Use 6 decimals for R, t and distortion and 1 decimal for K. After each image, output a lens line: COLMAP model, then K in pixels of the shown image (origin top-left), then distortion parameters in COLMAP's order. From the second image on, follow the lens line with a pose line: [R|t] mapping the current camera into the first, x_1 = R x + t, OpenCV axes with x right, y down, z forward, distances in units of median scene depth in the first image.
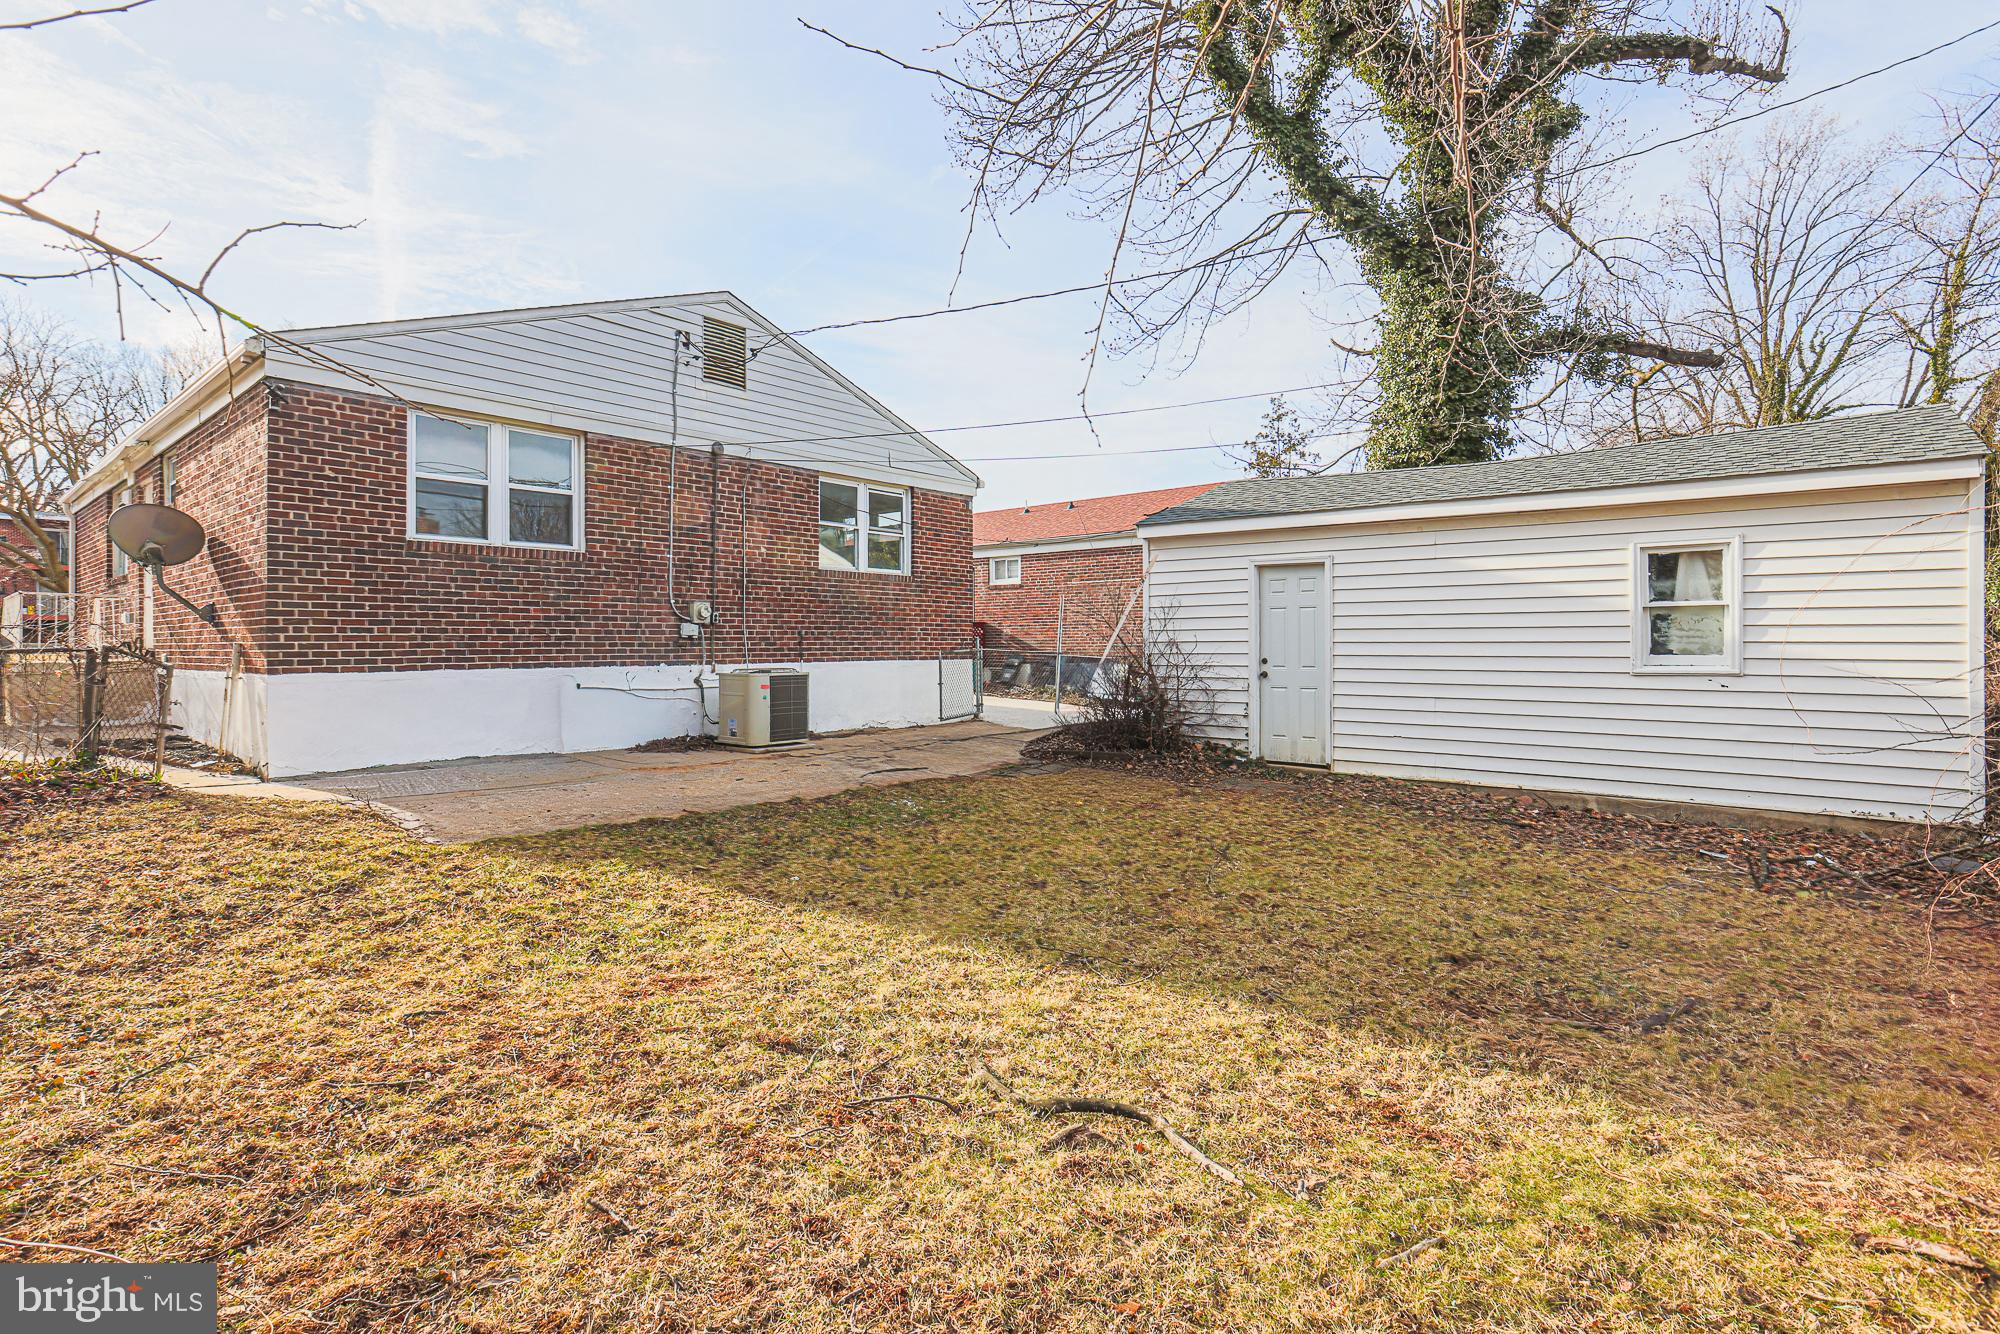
lens RADIAL K [[934.8, 0, 999.5], [0, 934.8, 635.0], [0, 0, 1]] dist [0.000388, 0.000125]
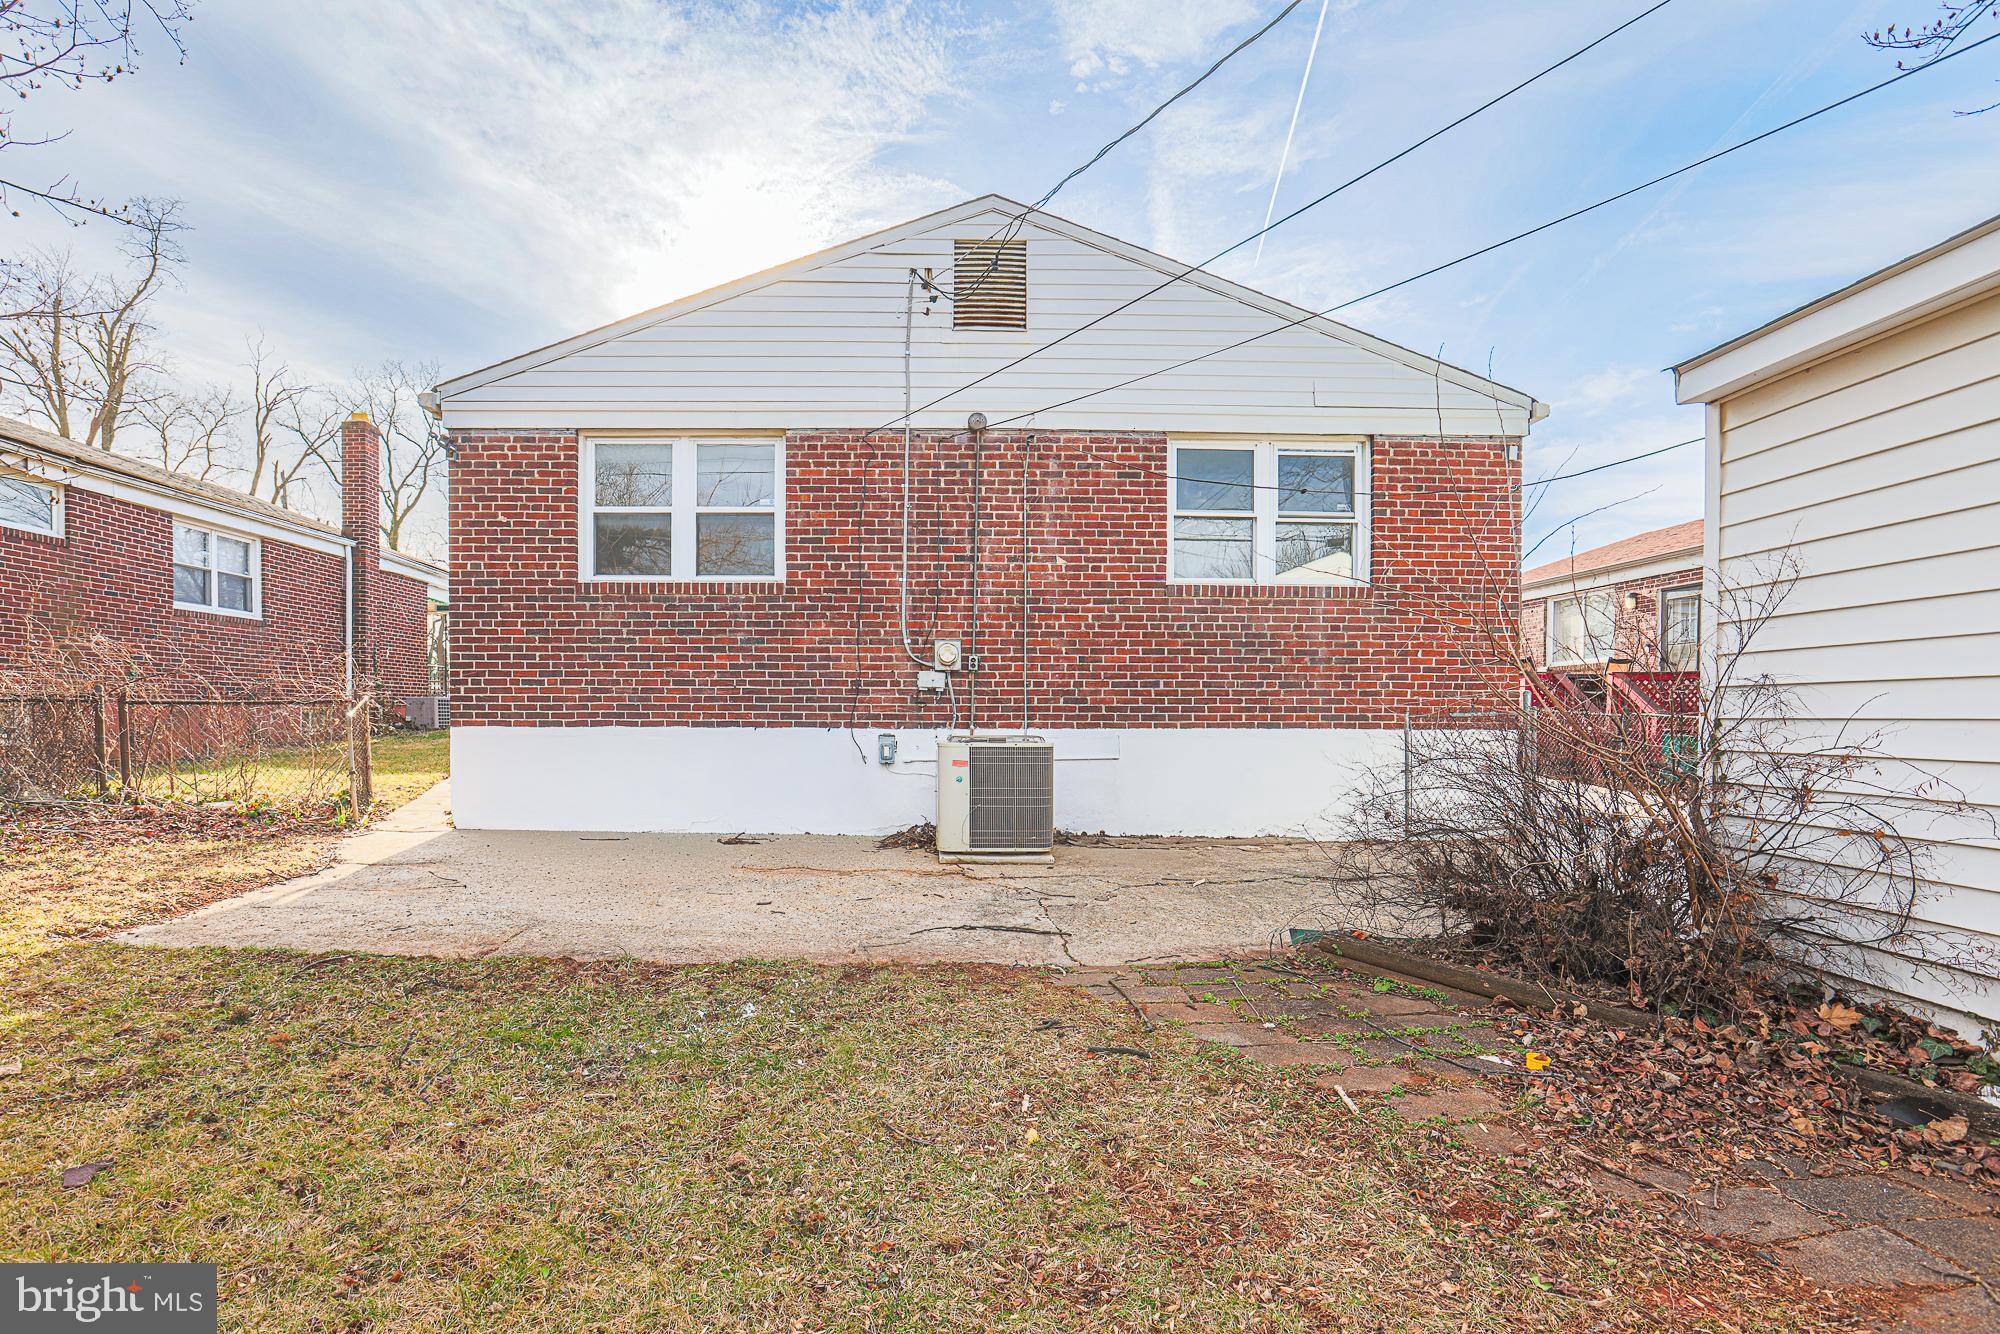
lens RADIAL K [[957.4, 0, 920.9], [0, 957.4, 726.9], [0, 0, 1]] dist [-0.034979, 0.000743]
pose [[0.648752, 0.017265, -0.760804, 0.260268], [0.001286, 0.999716, 0.023784, 0.015210], [0.760999, -0.016409, 0.648546, 0.587058]]
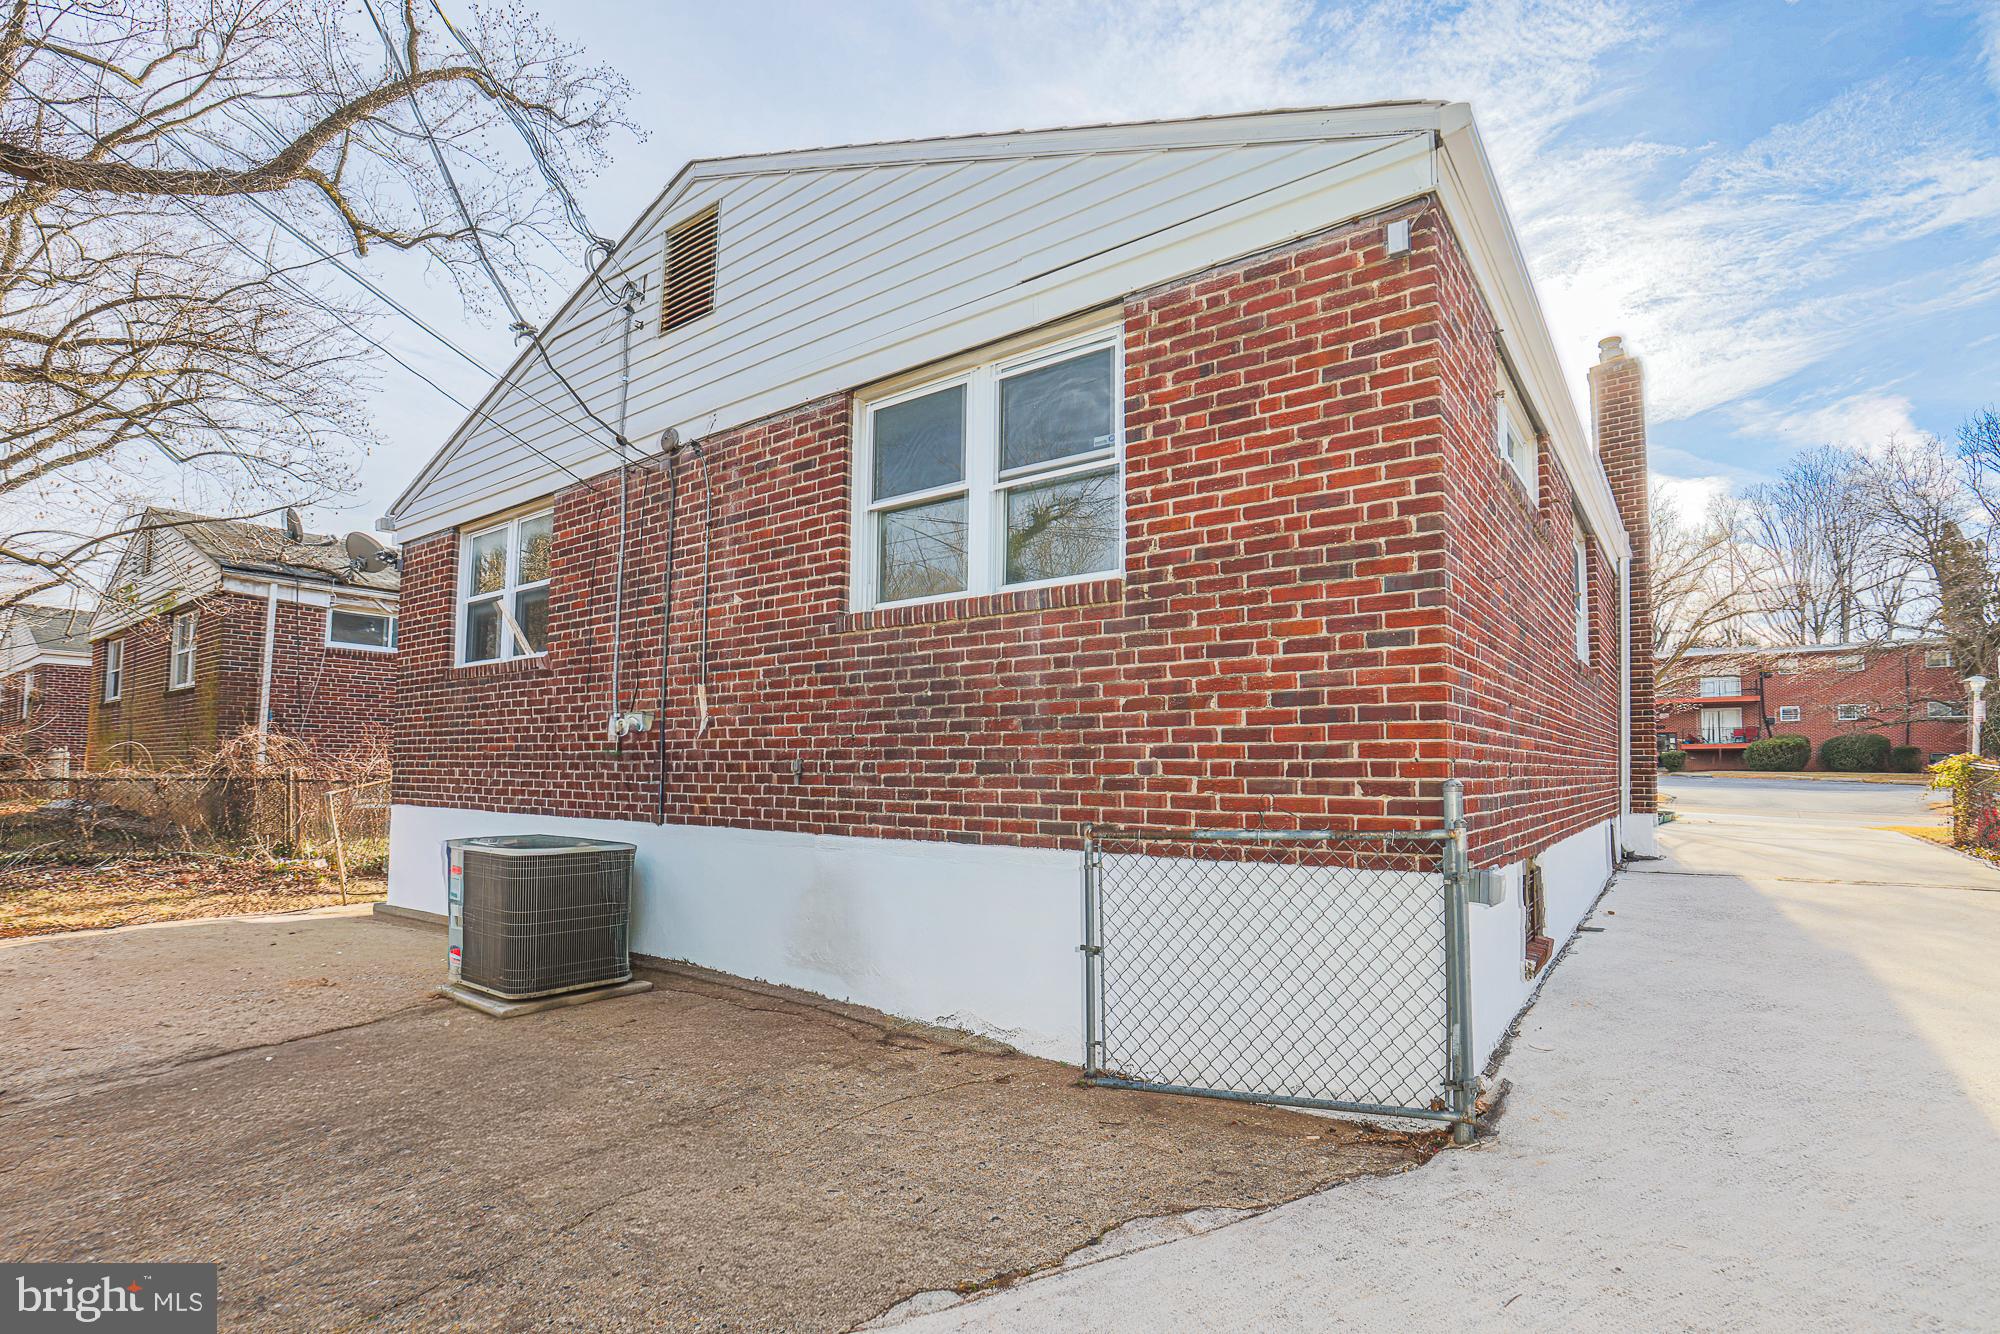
lens RADIAL K [[957.4, 0, 920.9], [0, 957.4, 726.9], [0, 0, 1]] dist [-0.034979, 0.000743]
pose [[0.019180, -0.055251, -0.998288, 0.311598], [-0.007433, 0.998436, -0.055402, 0.004792], [0.999788, 0.008483, 0.018740, 1.341210]]
